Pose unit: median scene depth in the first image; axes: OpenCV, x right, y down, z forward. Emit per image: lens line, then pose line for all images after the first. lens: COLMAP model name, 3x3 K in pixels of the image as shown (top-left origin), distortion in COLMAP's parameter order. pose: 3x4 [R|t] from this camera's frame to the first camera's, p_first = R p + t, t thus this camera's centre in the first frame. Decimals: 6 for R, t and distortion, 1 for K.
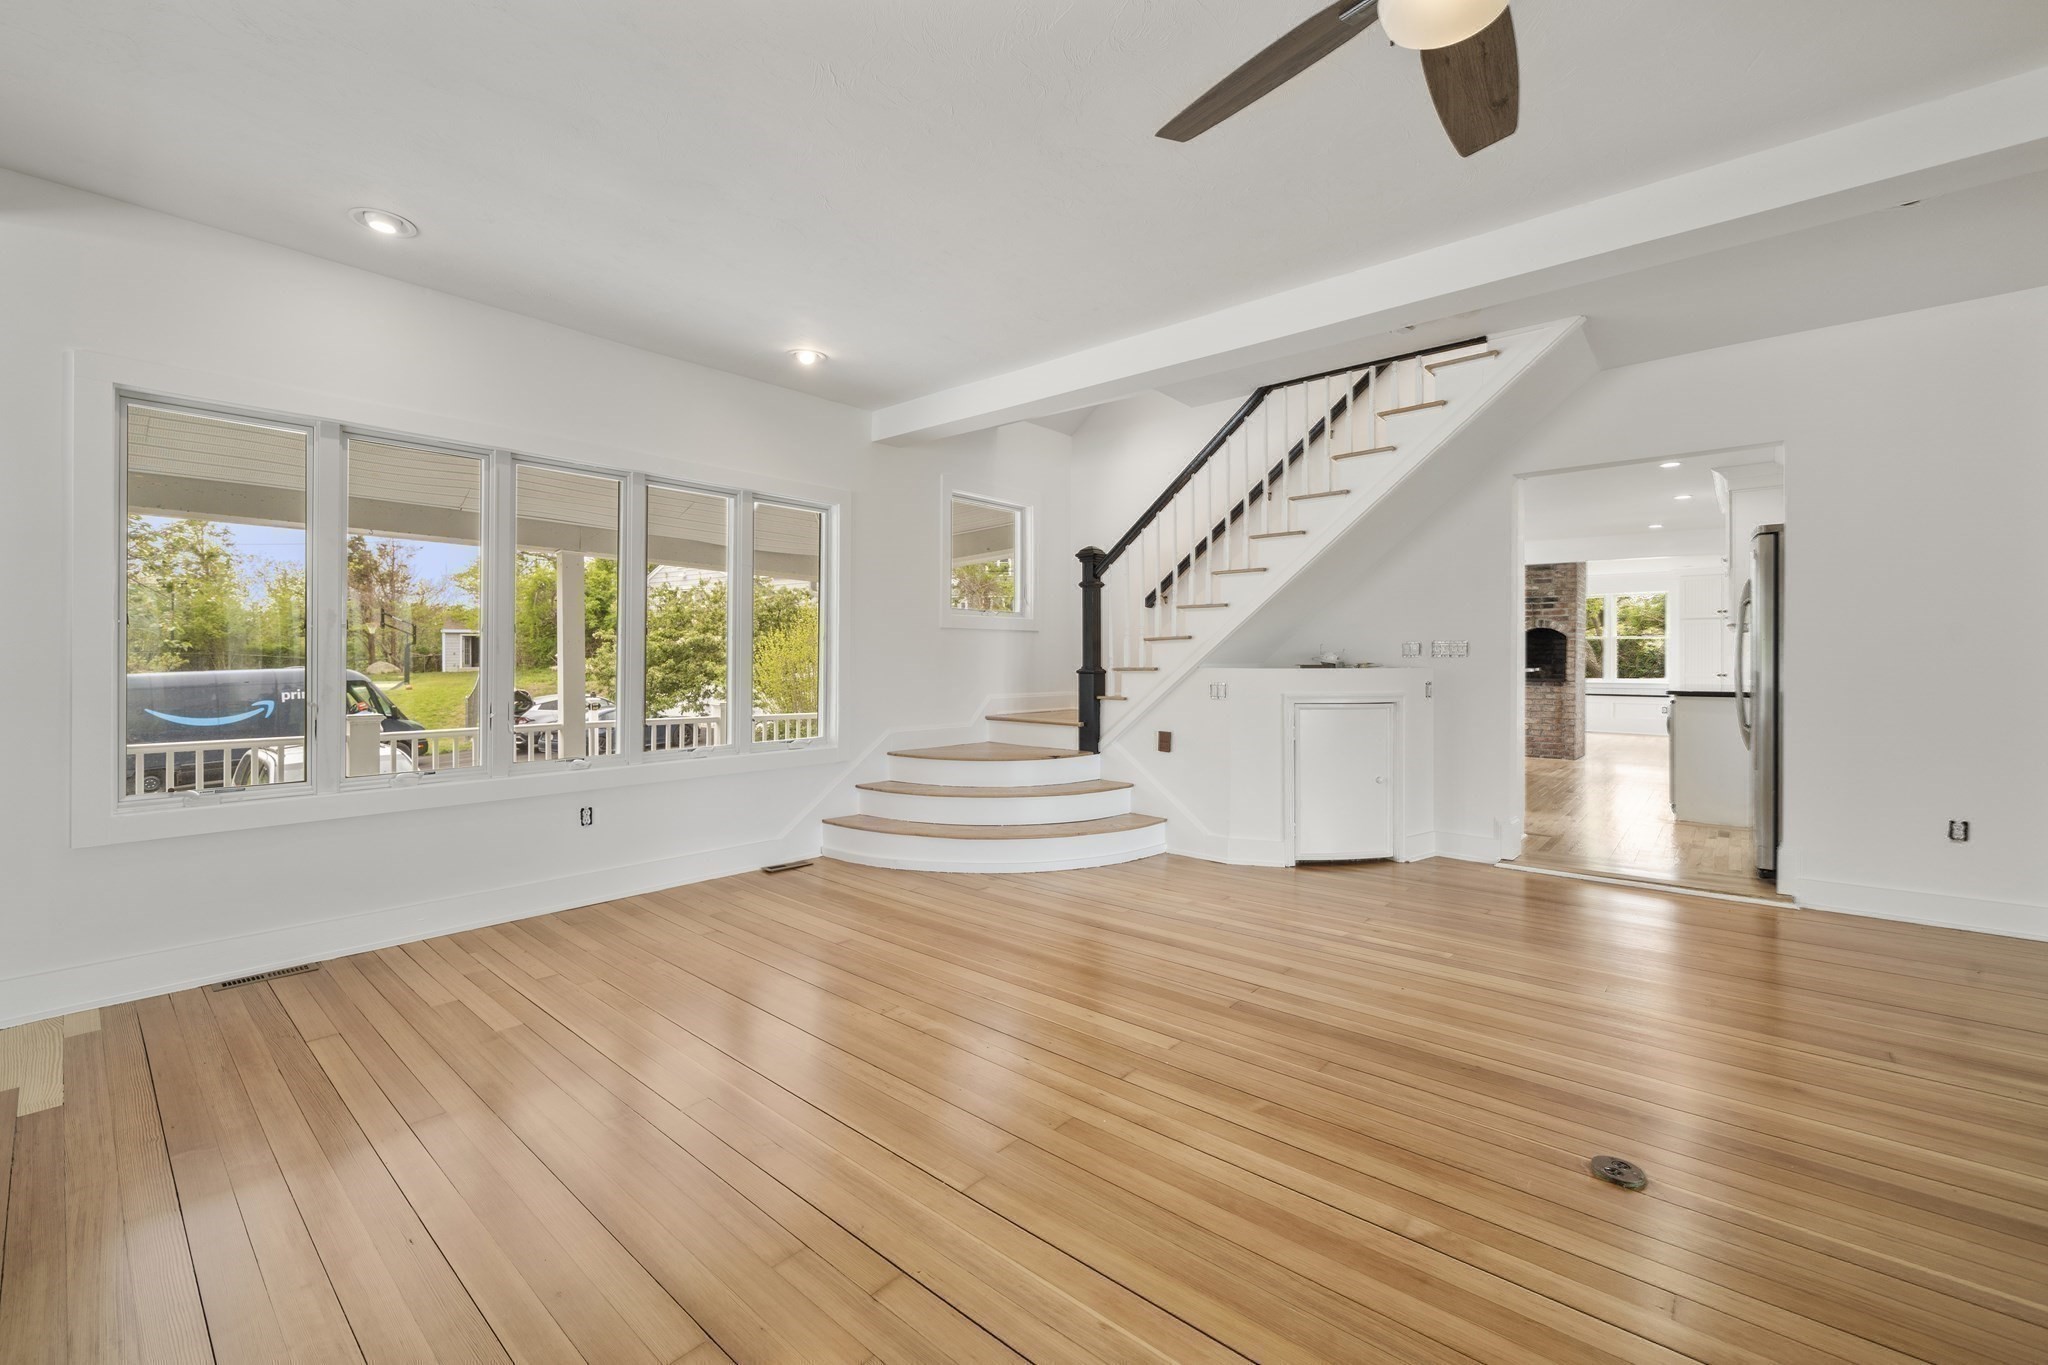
lens RADIAL K [[833.7, 0, 991.2], [0, 833.7, 667.0], [0, 0, 1]] dist [-0.001870, -0.000109]
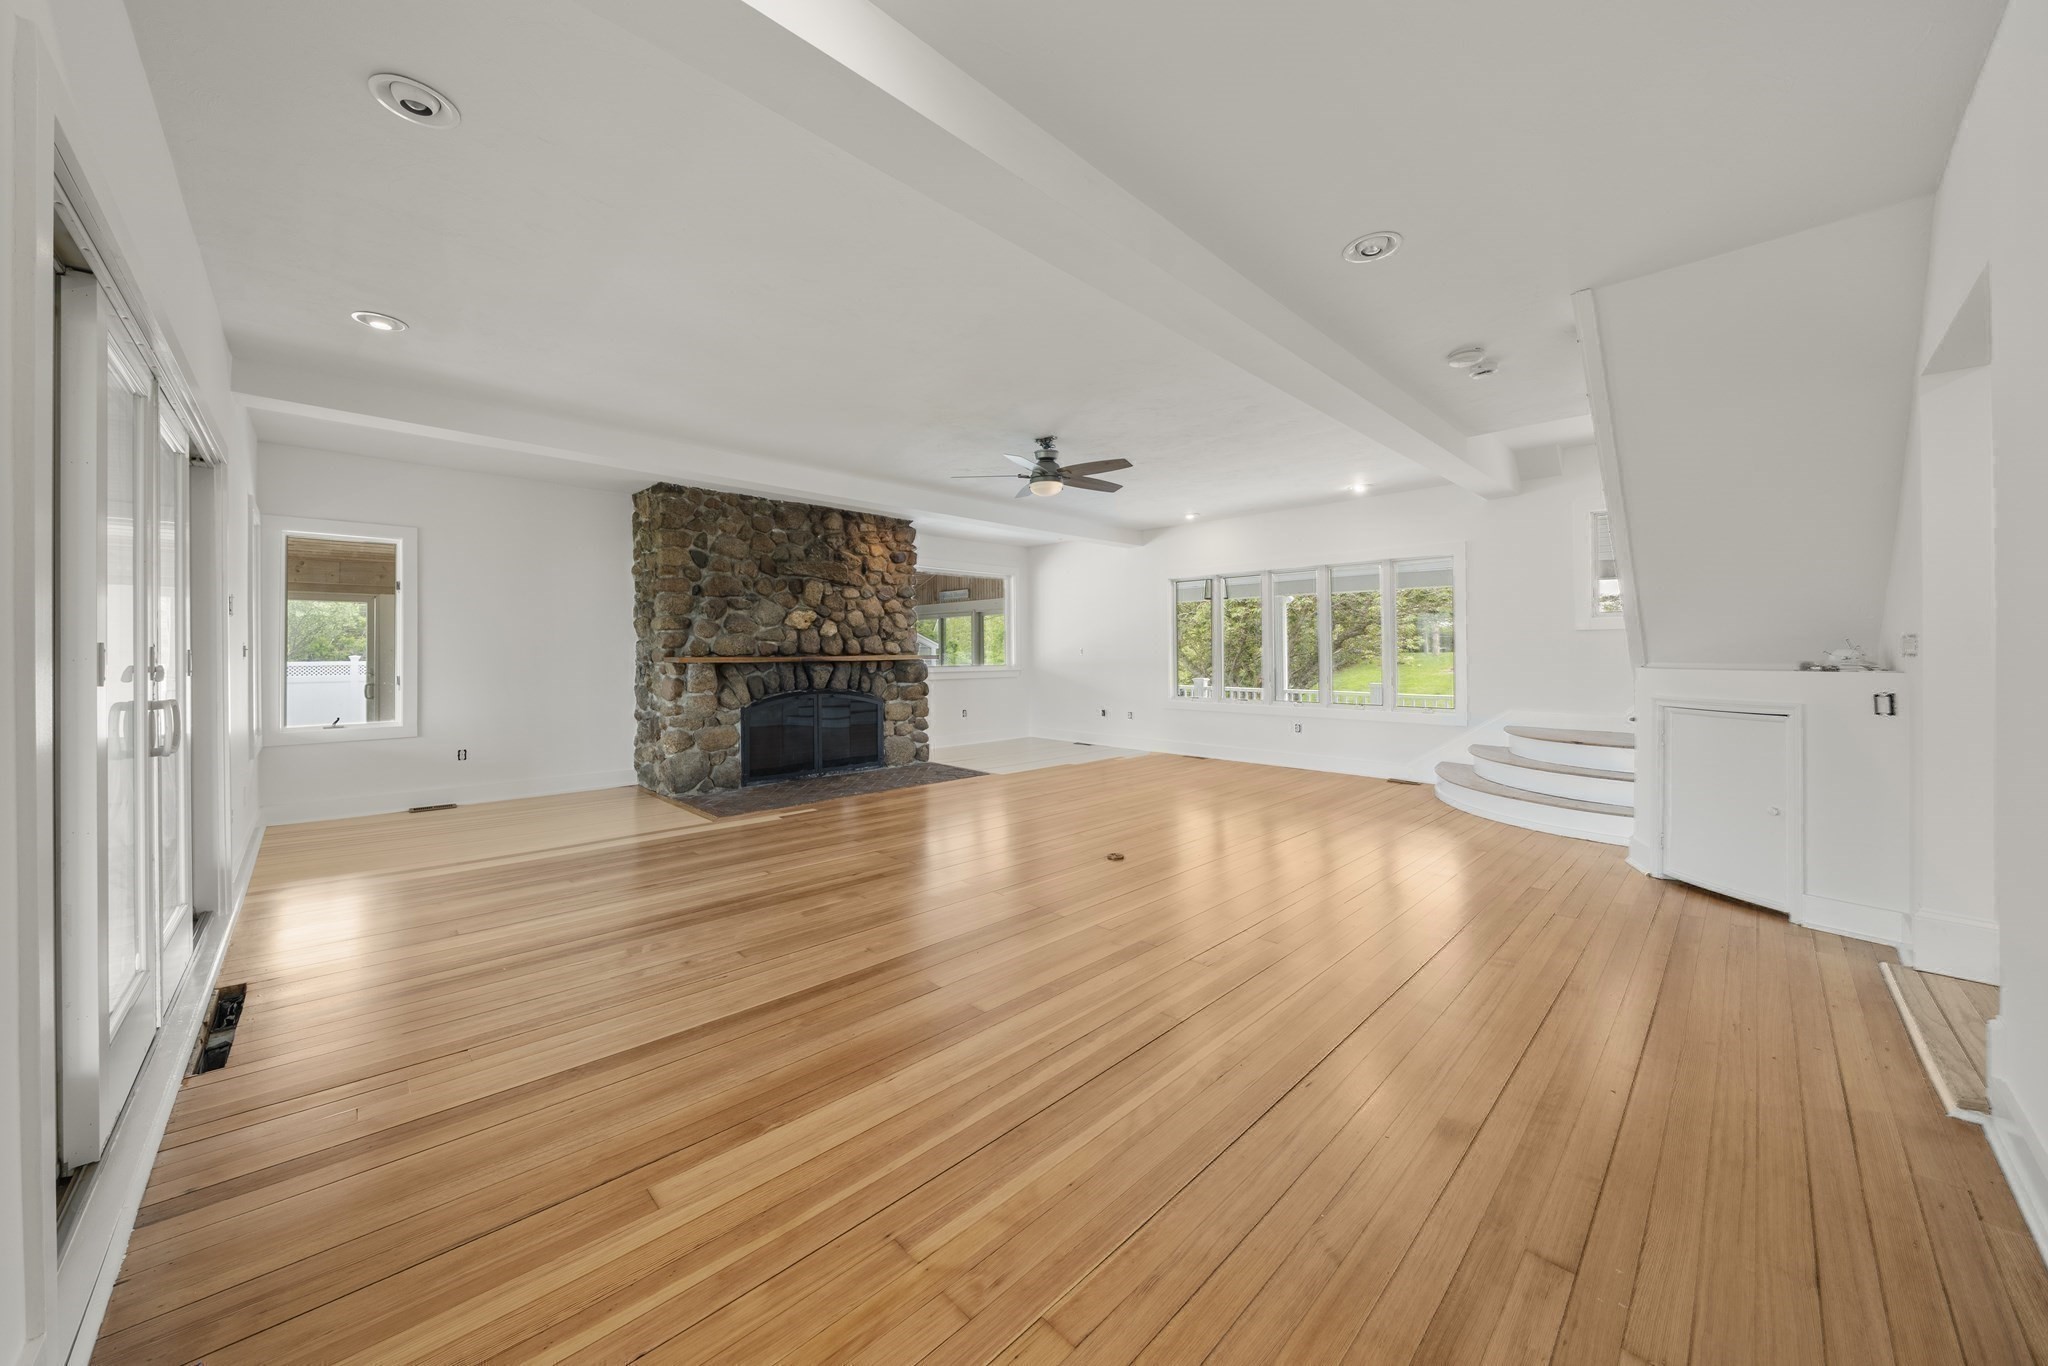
lens RADIAL K [[719.1, 0, 1013.0], [0, 719.1, 655.5], [0, 0, 1]] dist [-0.009060, -0.000168]
pose [[-0.075826, 0.001517, -0.997120, 1.083756], [-0.004742, 0.999987, 0.001882, -0.009218], [0.997110, 0.004871, -0.075818, 0.291818]]
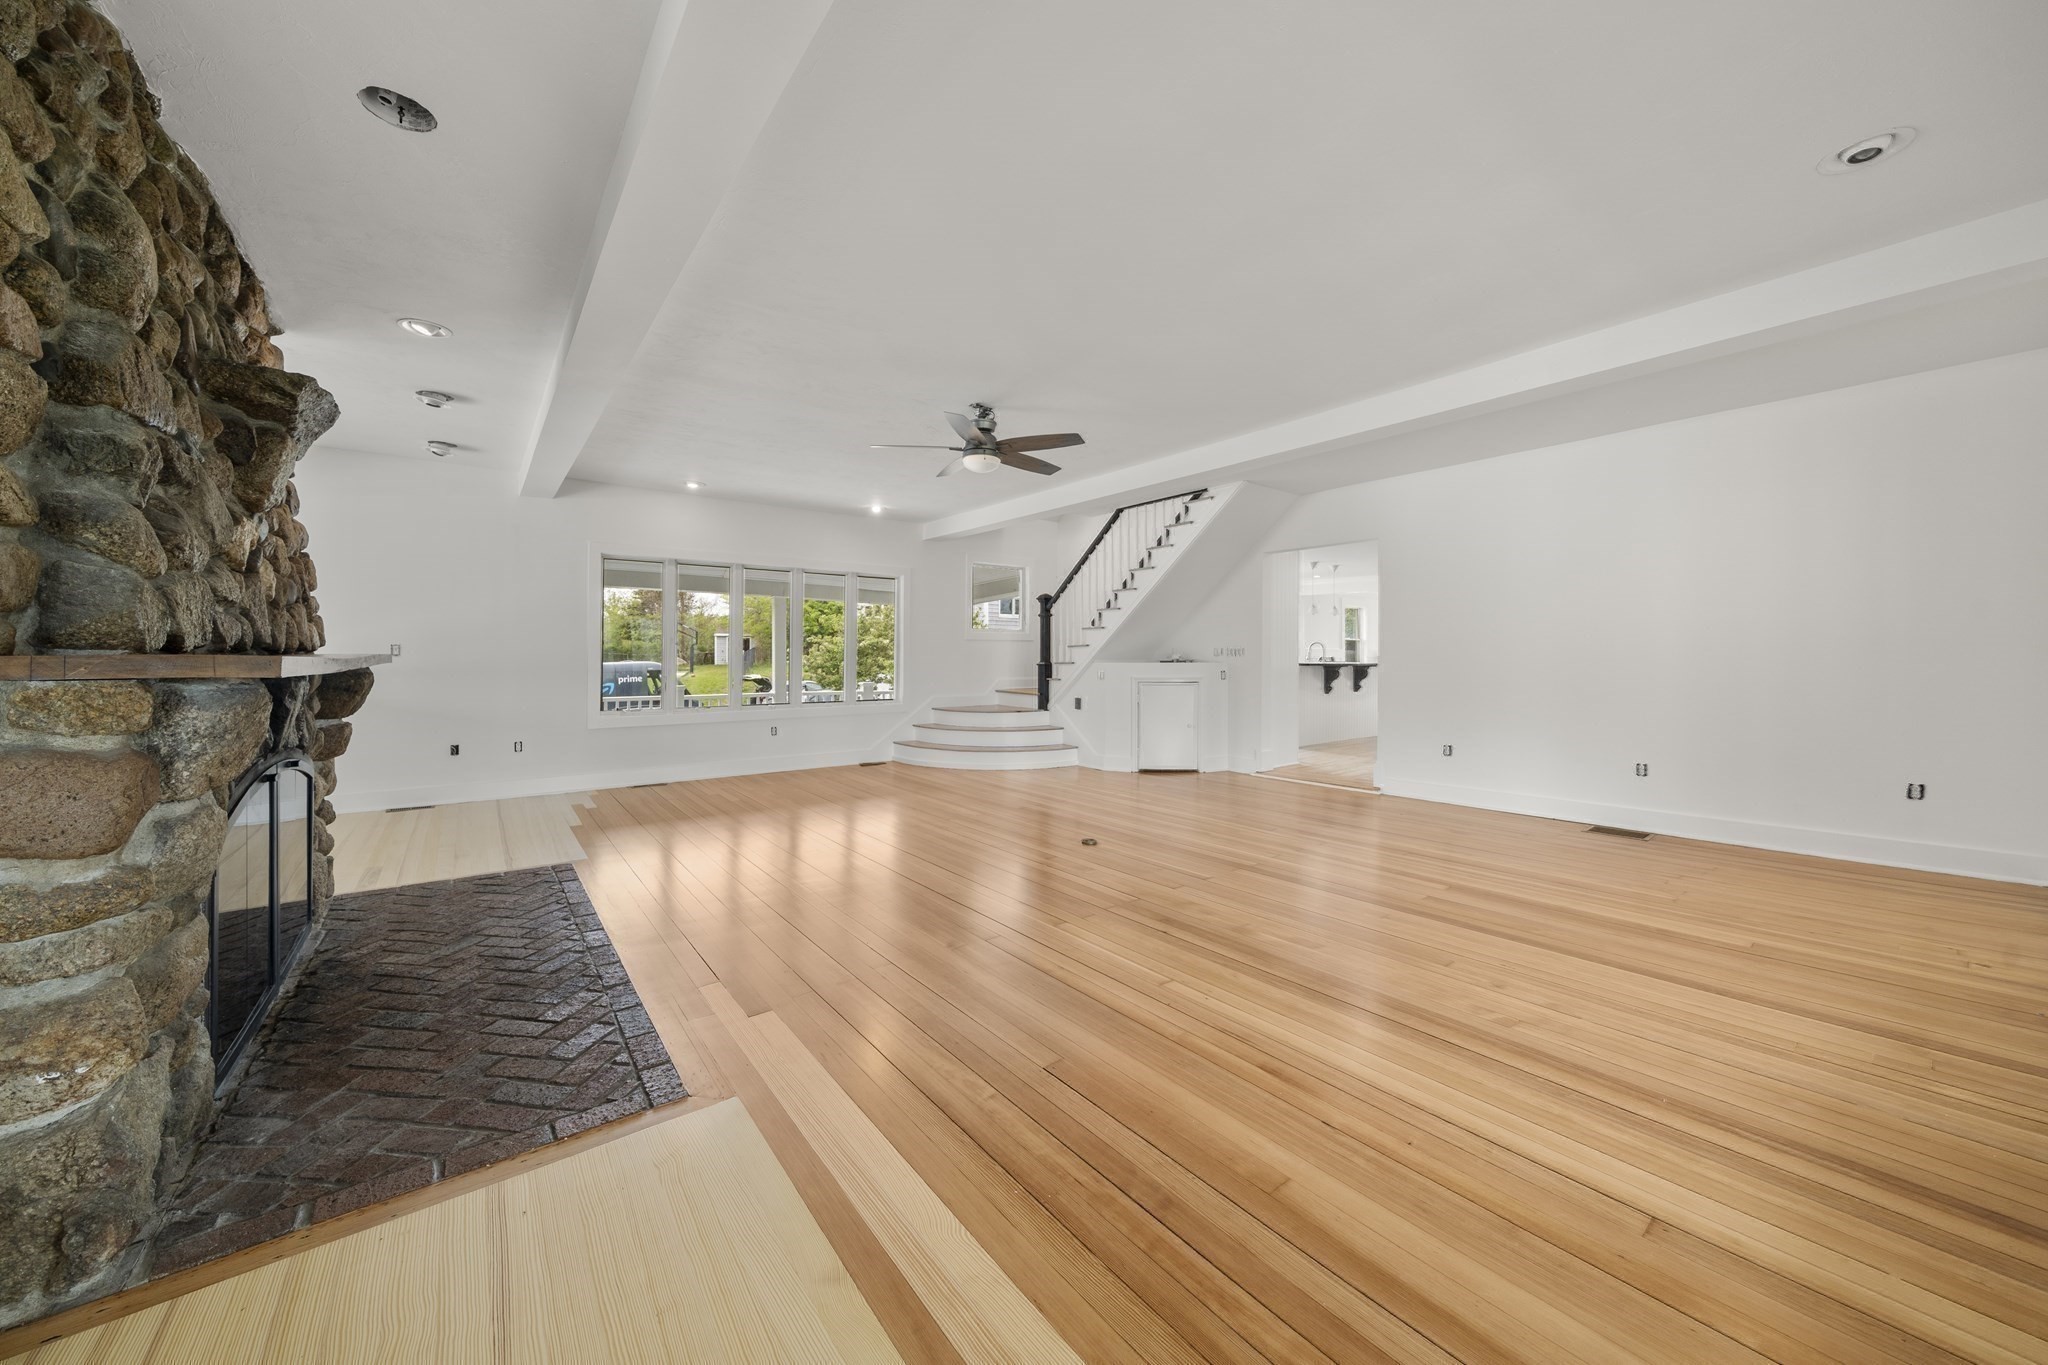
lens RADIAL K [[719.1, 0, 1013.0], [0, 719.1, 655.0], [0, 0, 1]] dist [-0.009060, -0.000168]
pose [[0.982158, -0.000893, -0.188057, 0.347055], [-0.000727, 0.999963, -0.008547, -0.000905], [0.188058, 0.008531, 0.982121, -0.522596]]
